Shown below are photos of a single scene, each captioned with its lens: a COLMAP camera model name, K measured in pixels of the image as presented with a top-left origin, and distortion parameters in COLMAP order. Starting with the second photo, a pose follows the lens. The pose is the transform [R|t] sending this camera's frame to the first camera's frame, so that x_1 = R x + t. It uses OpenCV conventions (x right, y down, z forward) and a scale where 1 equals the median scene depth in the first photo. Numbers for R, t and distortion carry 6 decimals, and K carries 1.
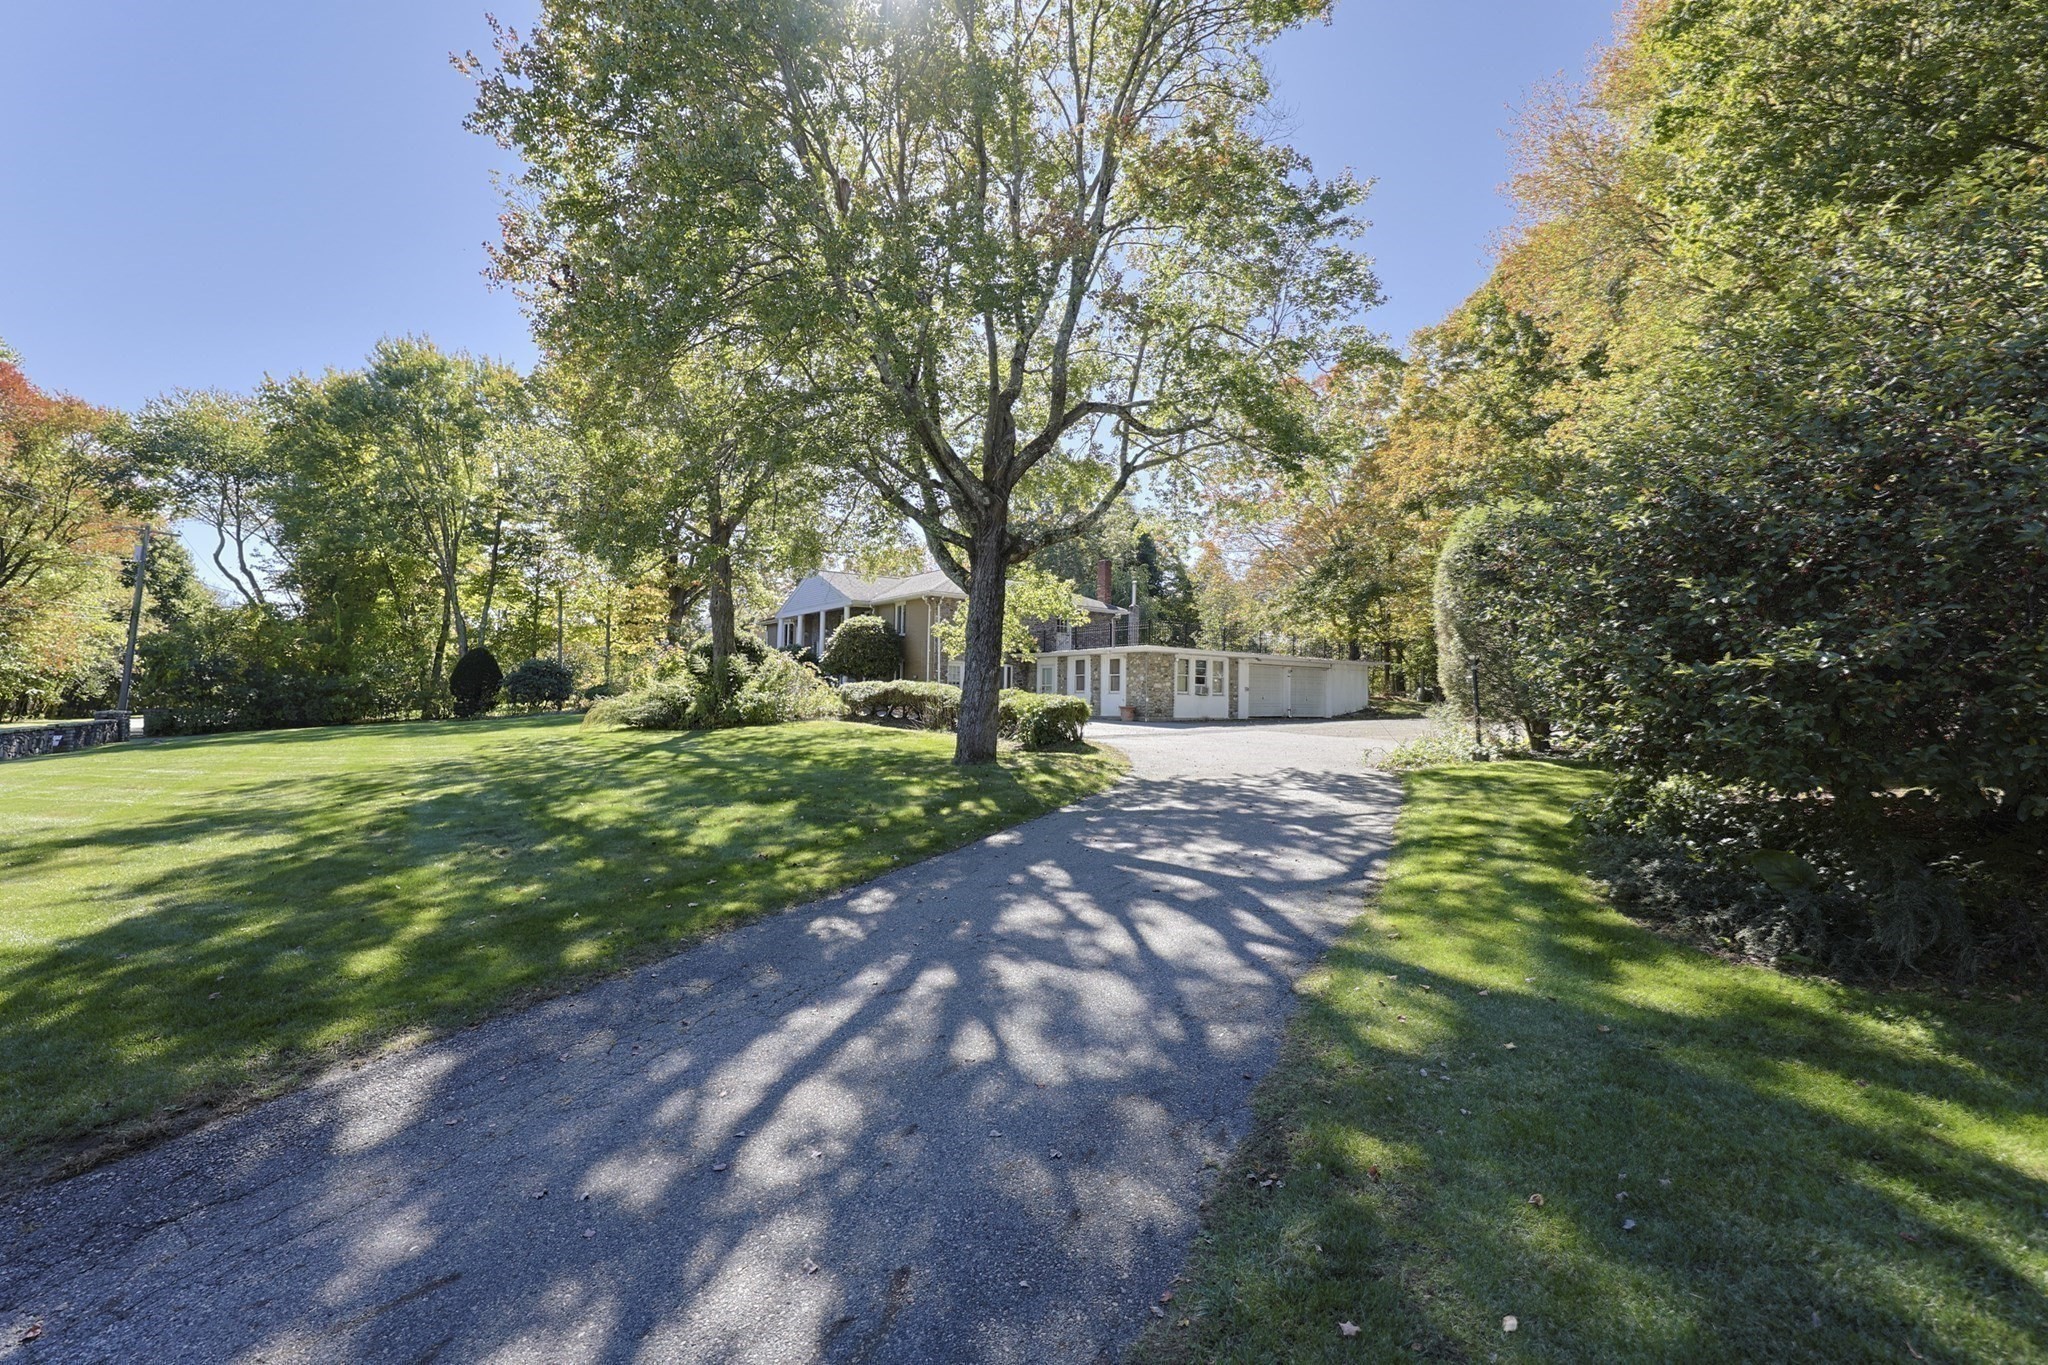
lens RADIAL K [[882.1, 0, 1018.6], [0, 882.1, 687.2], [0, 0, 1]] dist [0.001644, -0.000207]
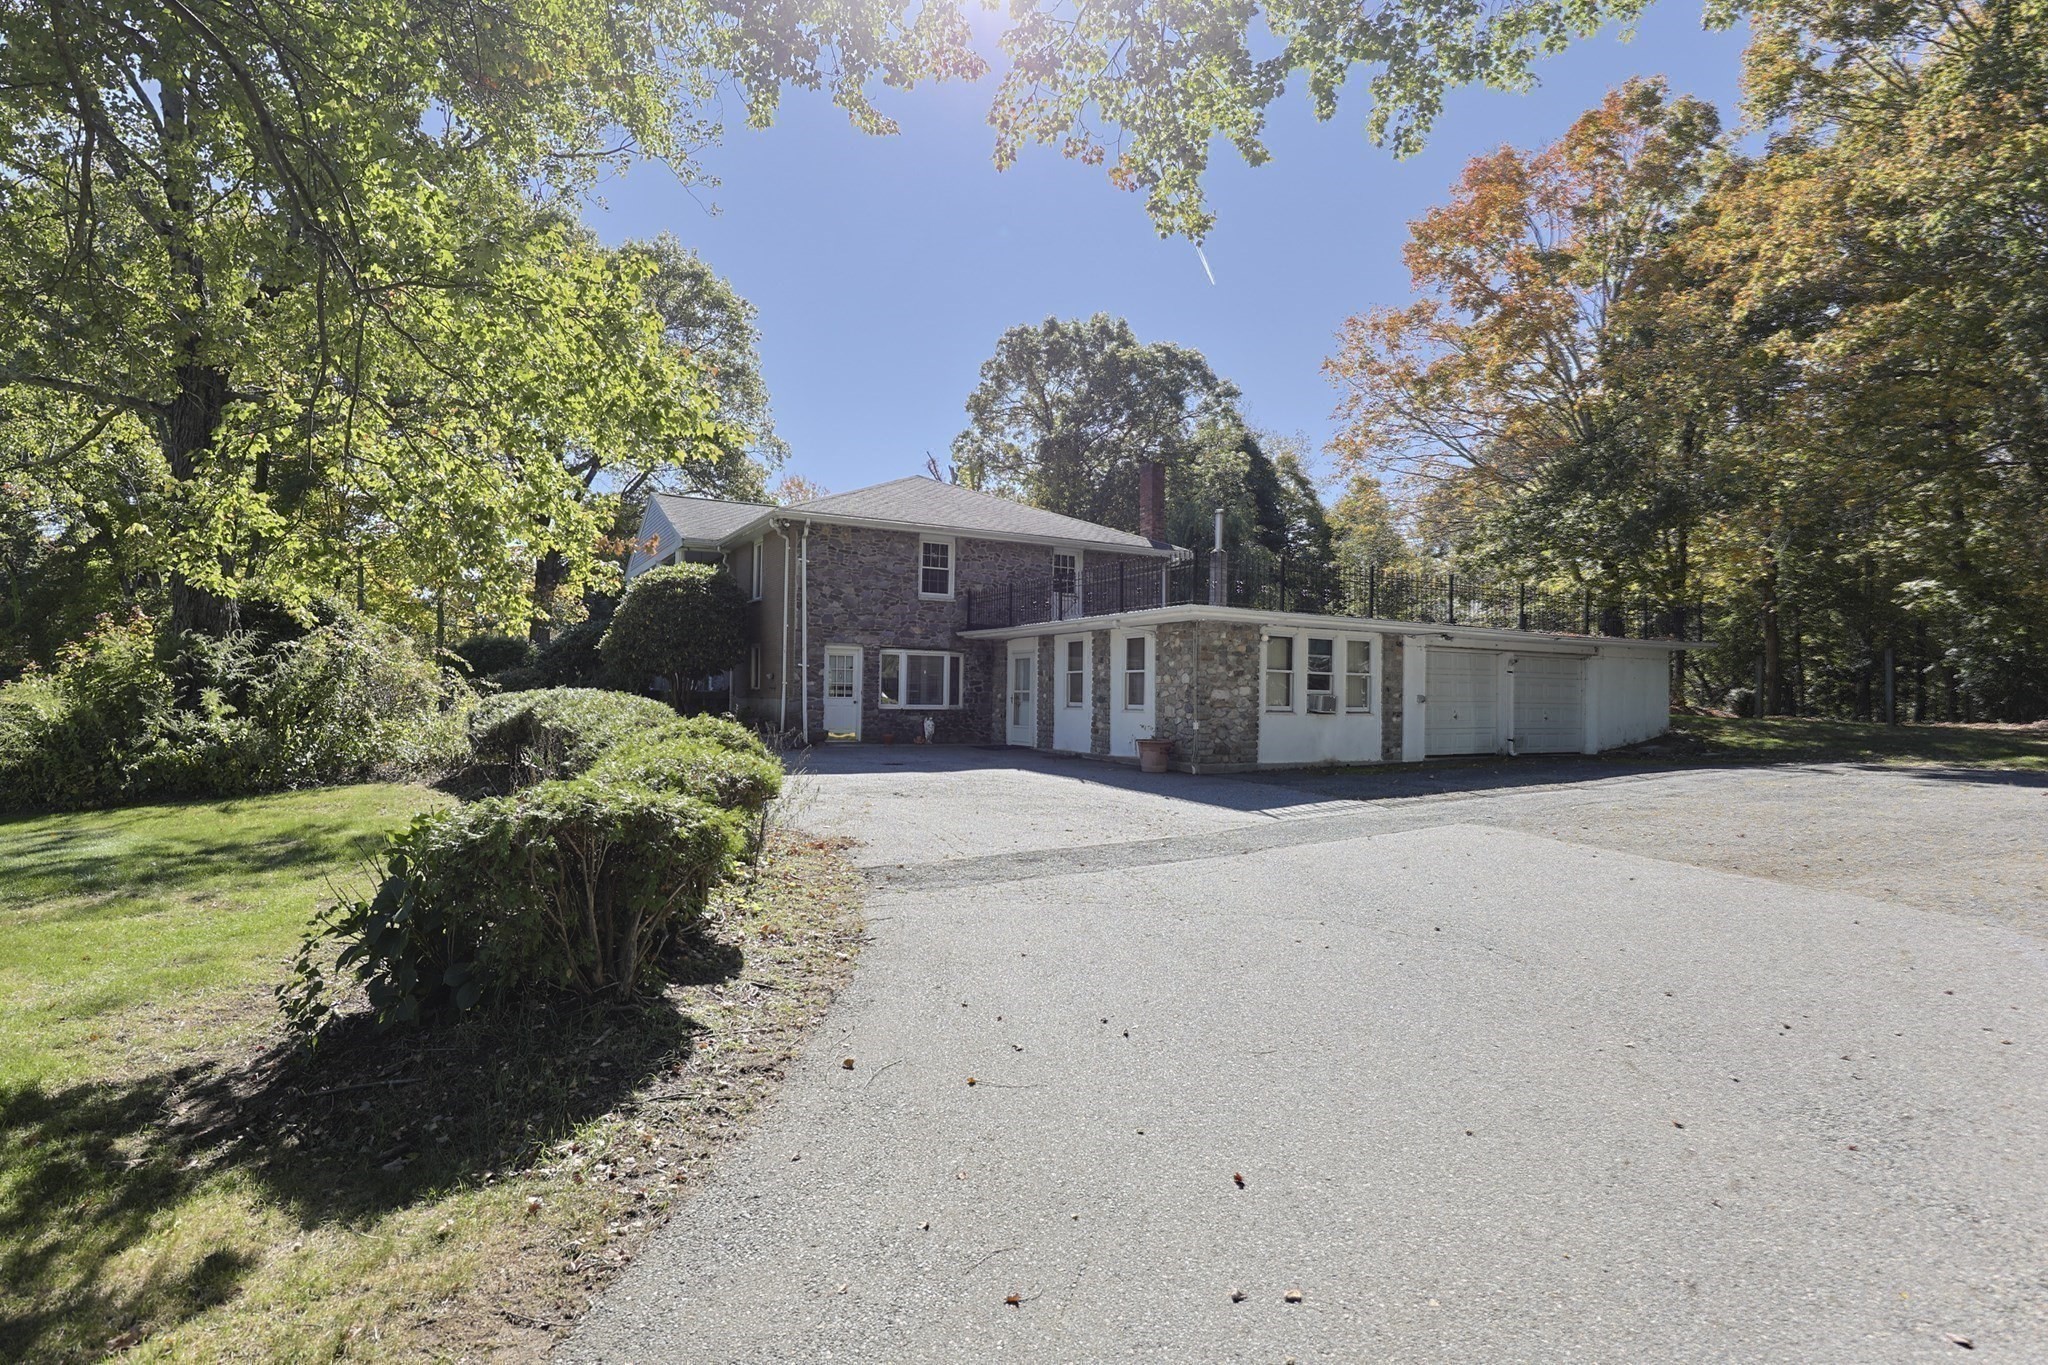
lens RADIAL K [[981.5, 0, 1032.6], [0, 981.5, 676.2], [0, 0, 1]] dist [0.000413, 0.000067]
pose [[0.992853, -0.004081, -0.119271, 0.112137], [0.003482, 0.999980, -0.005231, -0.008192], [0.119290, 0.004778, 0.992848, 0.442905]]
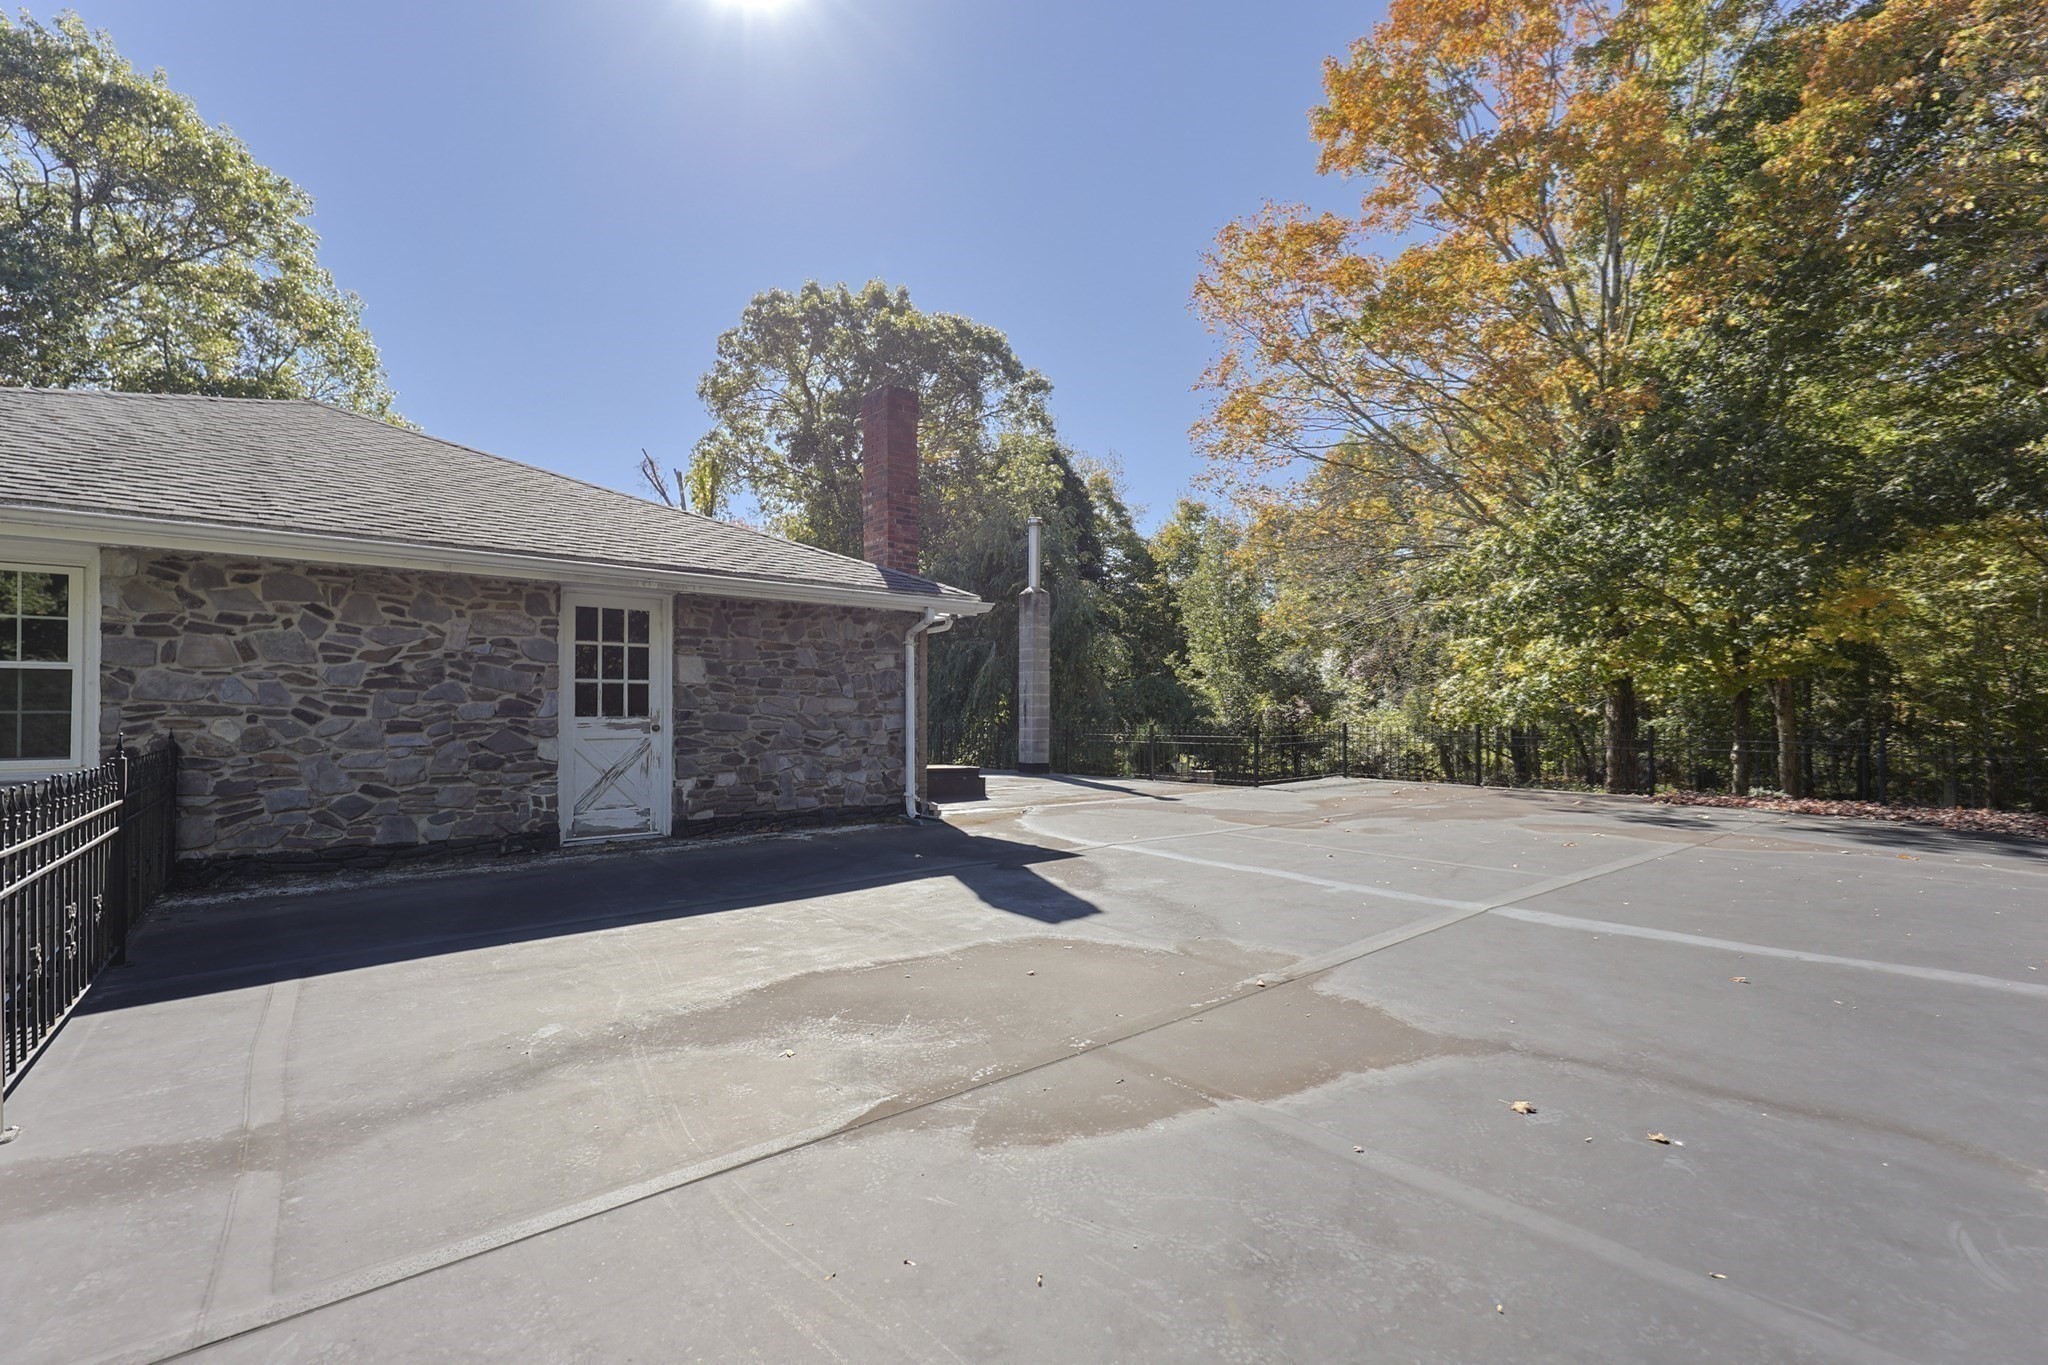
lens RADIAL K [[882.1, 0, 1013.8], [0, 882.1, 692.6], [0, 0, 1]] dist [0.001644, -0.000207]
pose [[0.998266, -0.016212, 0.056594, 0.132061], [0.016481, 0.999855, -0.004283, -0.059051], [-0.056516, 0.005209, 0.998388, 0.803772]]
